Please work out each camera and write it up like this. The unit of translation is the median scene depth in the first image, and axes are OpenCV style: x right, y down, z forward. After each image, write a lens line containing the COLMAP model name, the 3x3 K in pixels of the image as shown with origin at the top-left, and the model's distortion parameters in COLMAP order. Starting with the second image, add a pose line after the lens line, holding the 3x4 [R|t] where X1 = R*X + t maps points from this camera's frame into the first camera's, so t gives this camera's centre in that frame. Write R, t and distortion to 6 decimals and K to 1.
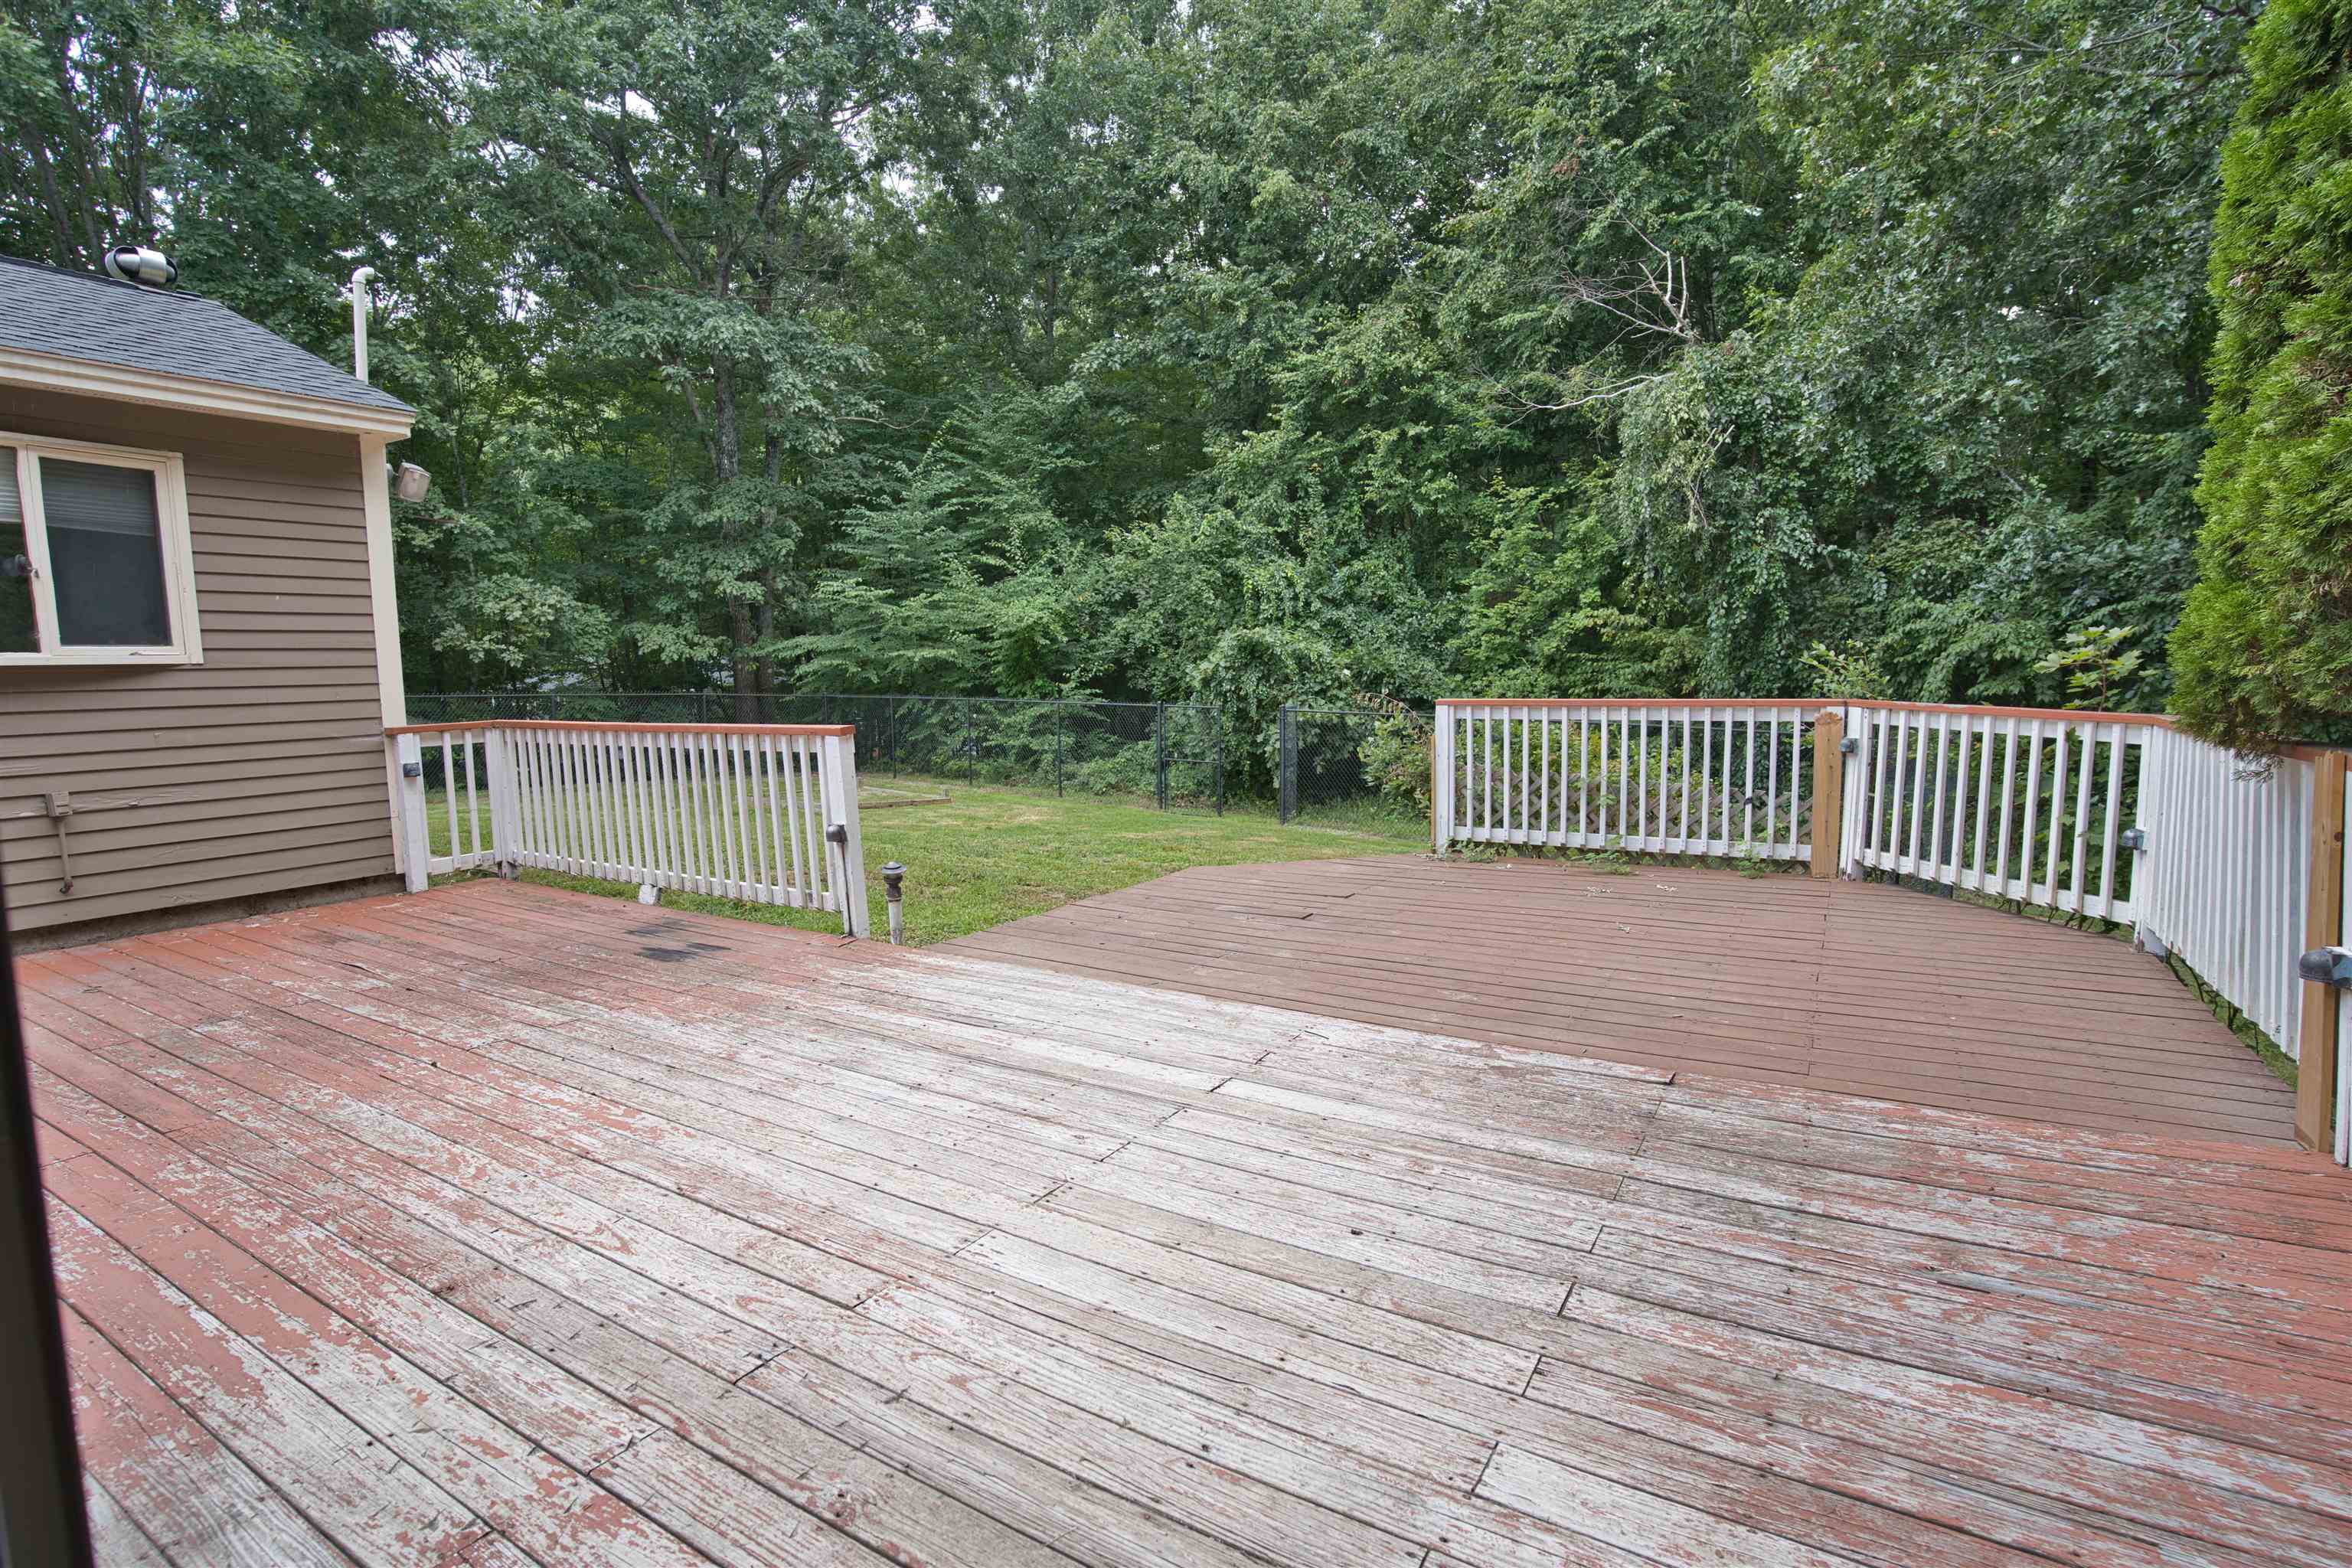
lens RADIAL K [[1144.5, 0, 1174.2], [0, 1144.5, 788.0], [0, 0, 1]] dist [-0.079447, 0.036270]
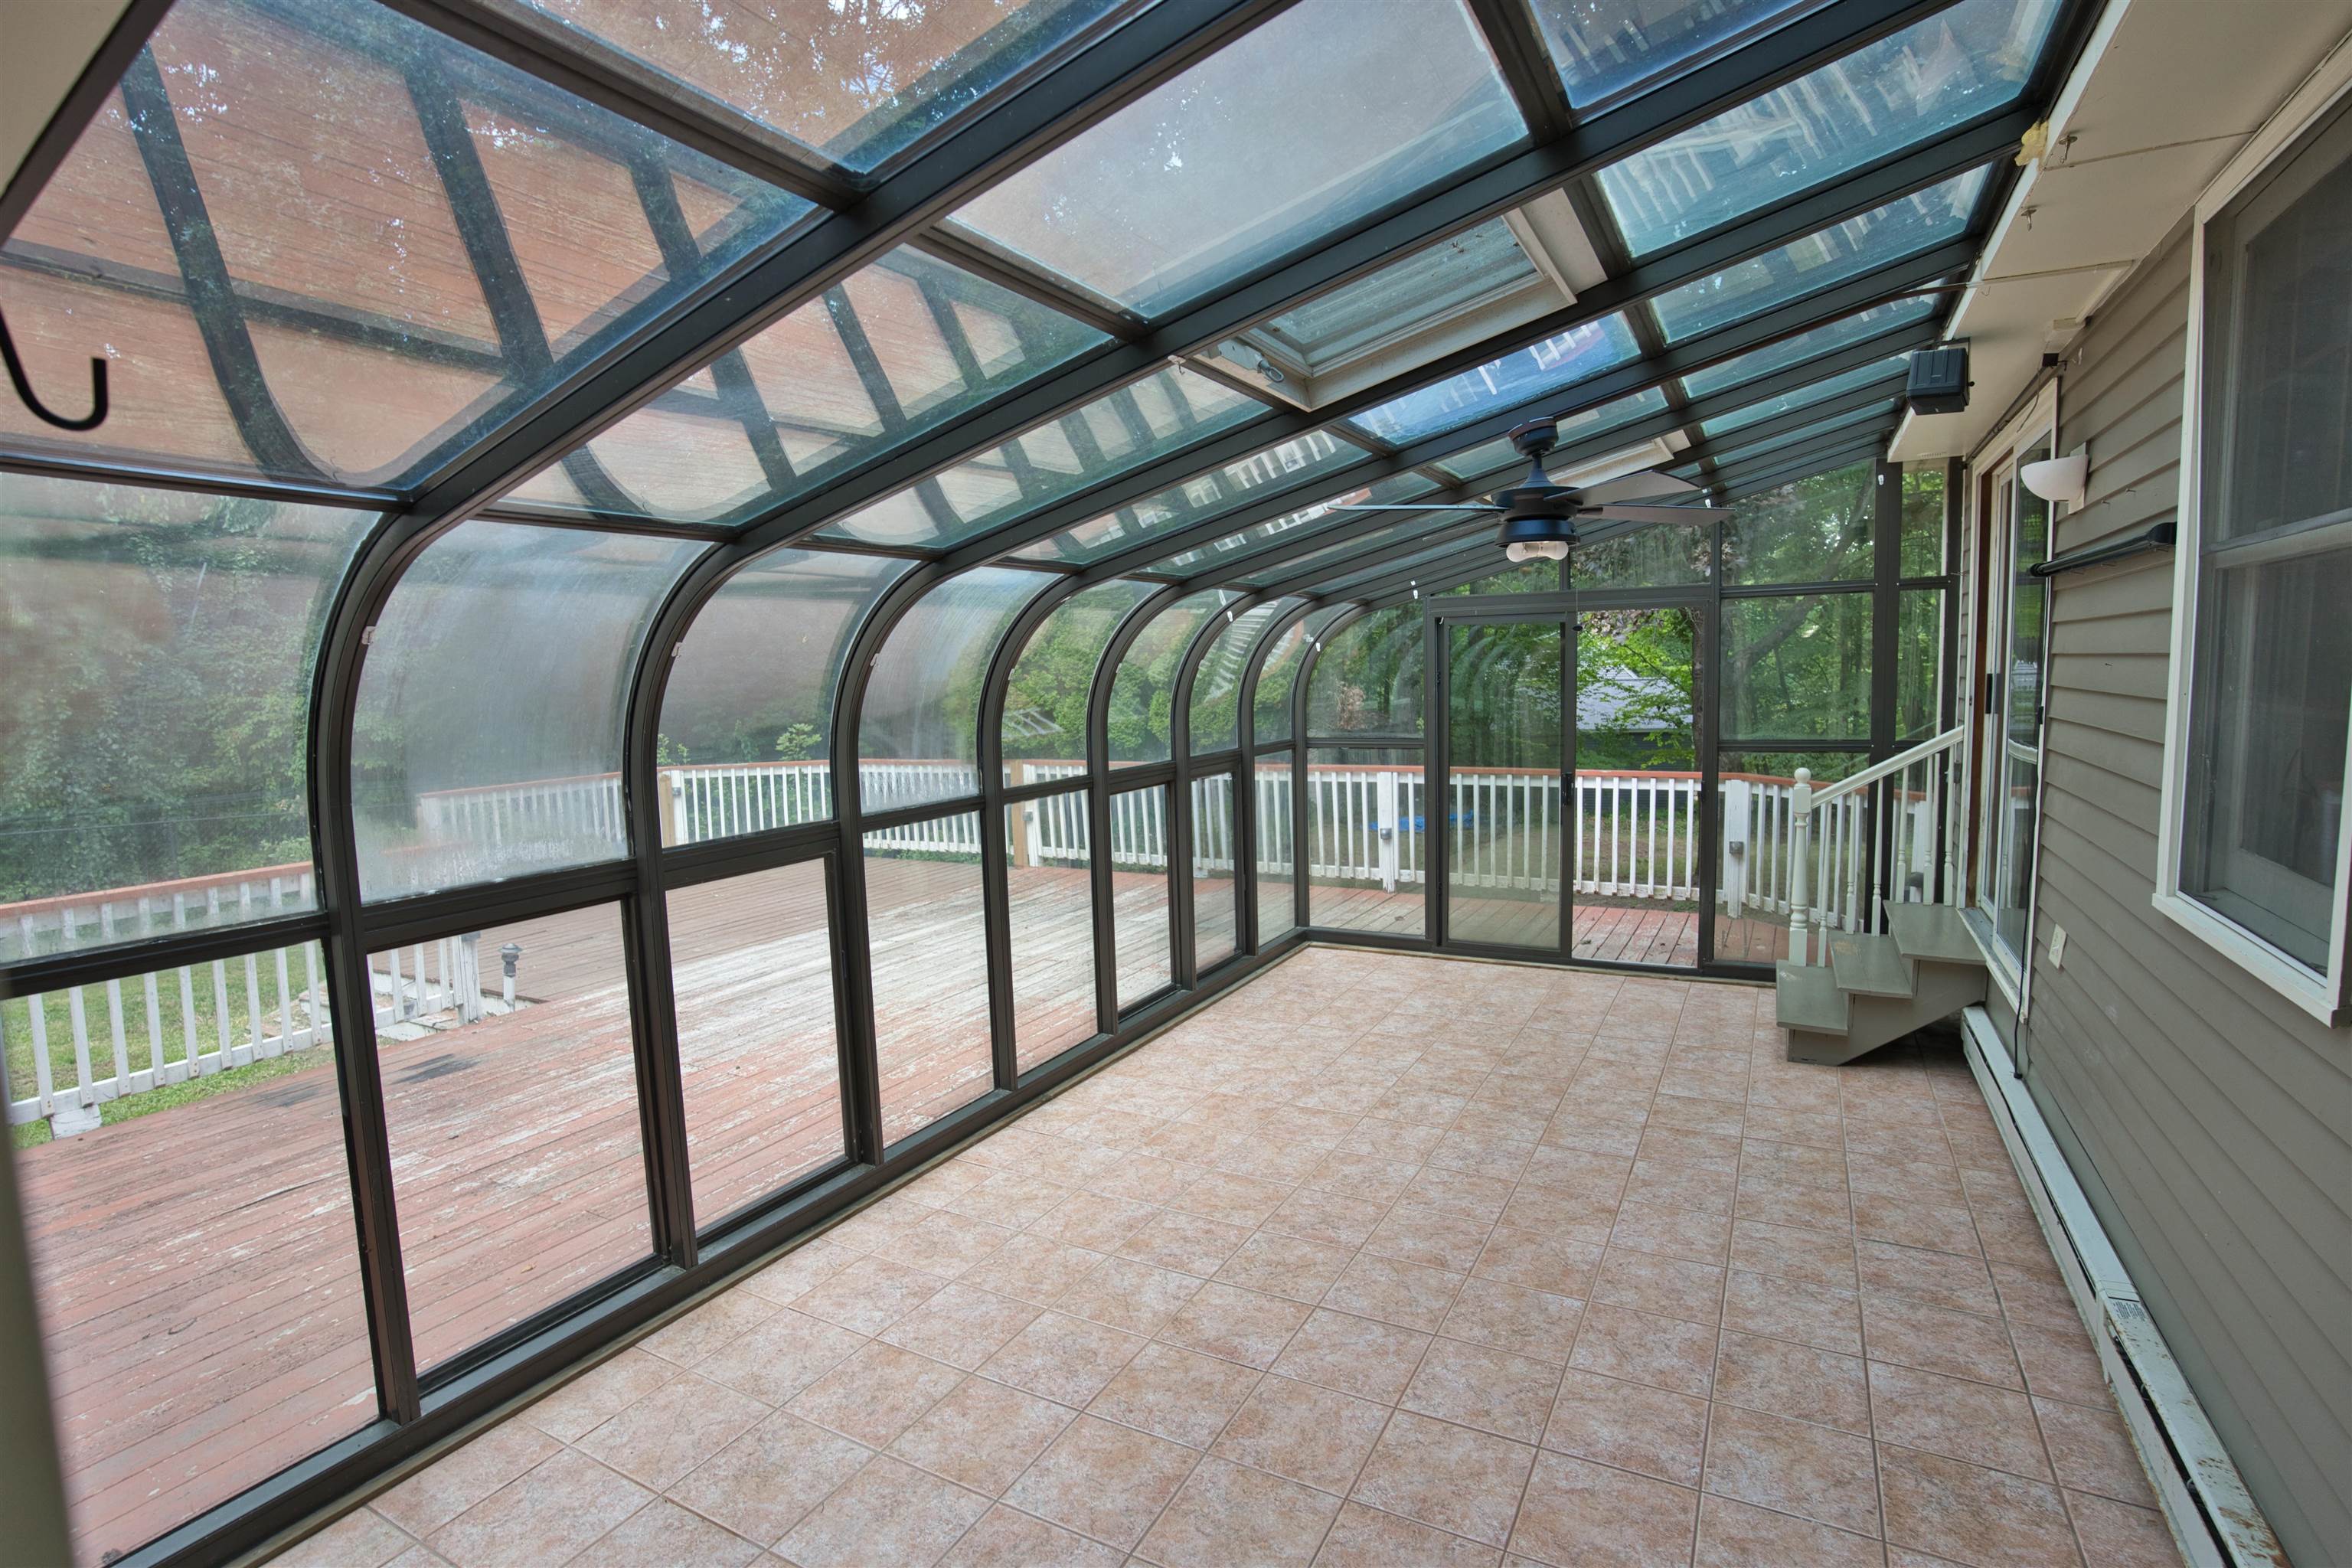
lens RADIAL K [[1144.5, 0, 1174.2], [0, 1144.5, 788.0], [0, 0, 1]] dist [-0.079447, 0.036270]
pose [[-0.048047, -0.078662, 0.995743, -1.331466], [0.140887, 0.986394, 0.084721, -0.093356], [-0.988859, 0.144357, -0.036311, 0.282464]]
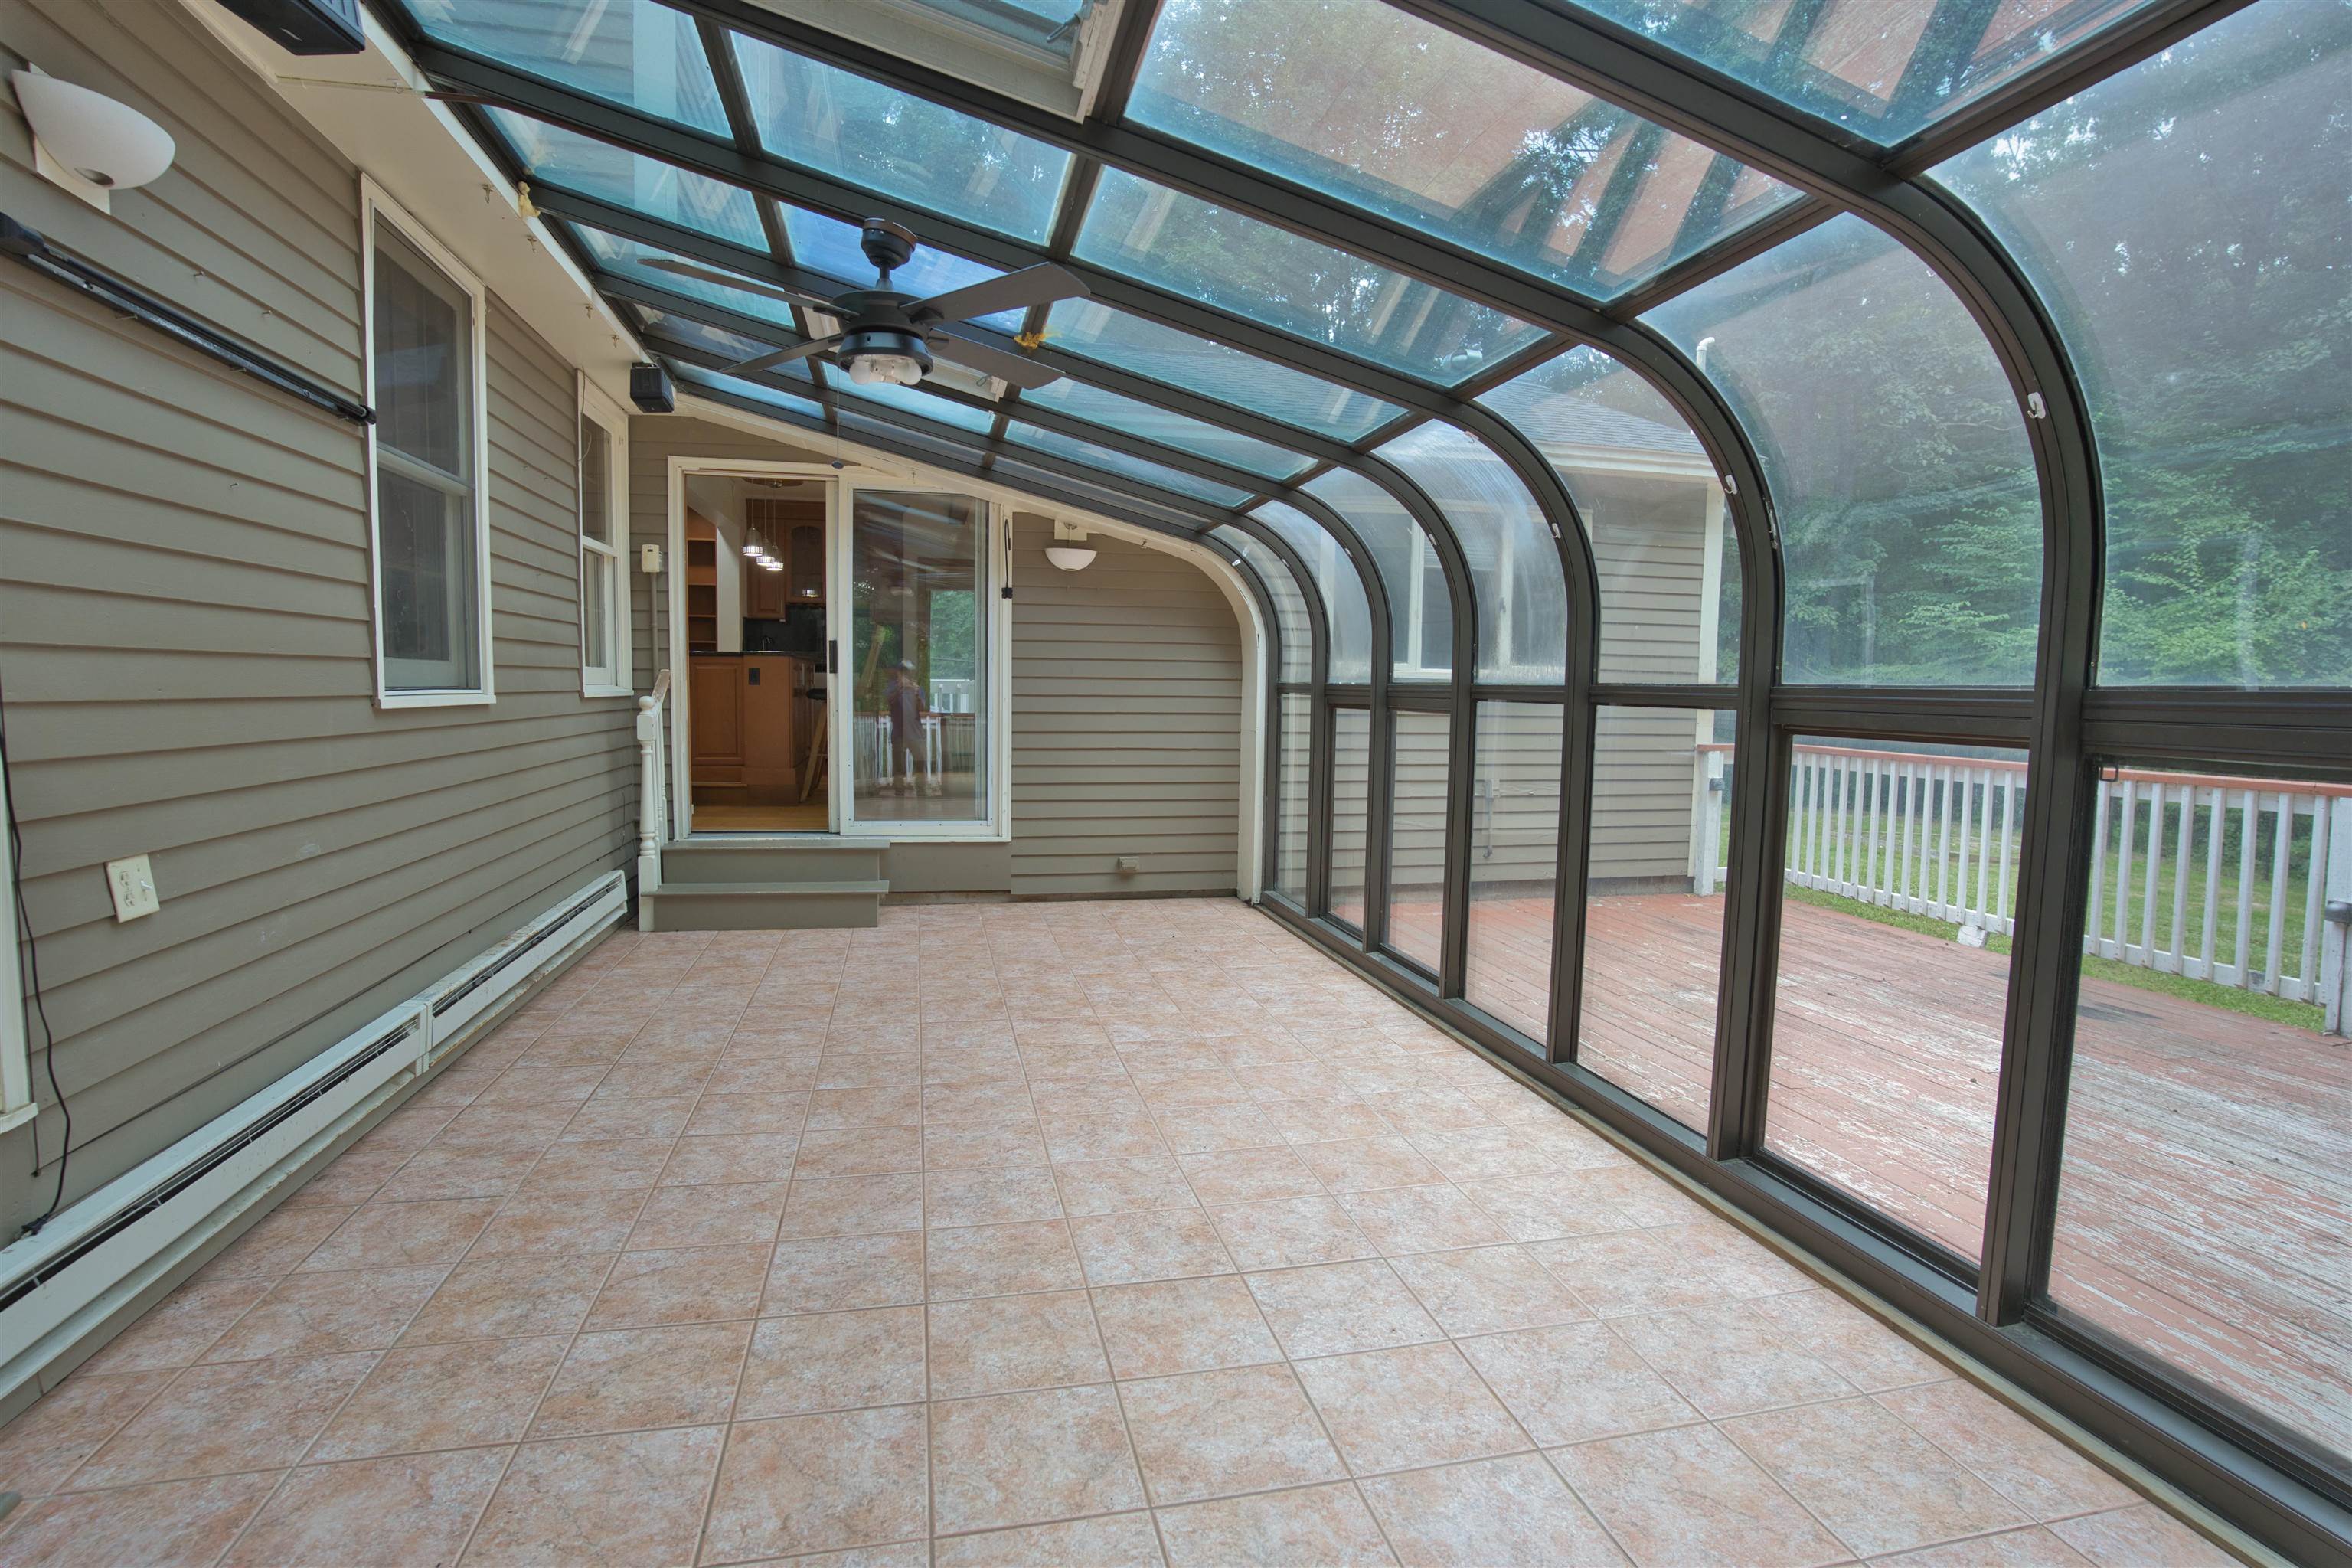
lens RADIAL K [[1144.5, 0, 1174.2], [0, 1144.5, 788.0], [0, 0, 1]] dist [-0.079447, 0.036270]
pose [[0.696543, 0.093286, -0.711425, -0.304574], [-0.106593, 0.993964, 0.025971, 0.017543], [0.709553, 0.057743, 0.702282, -0.183144]]
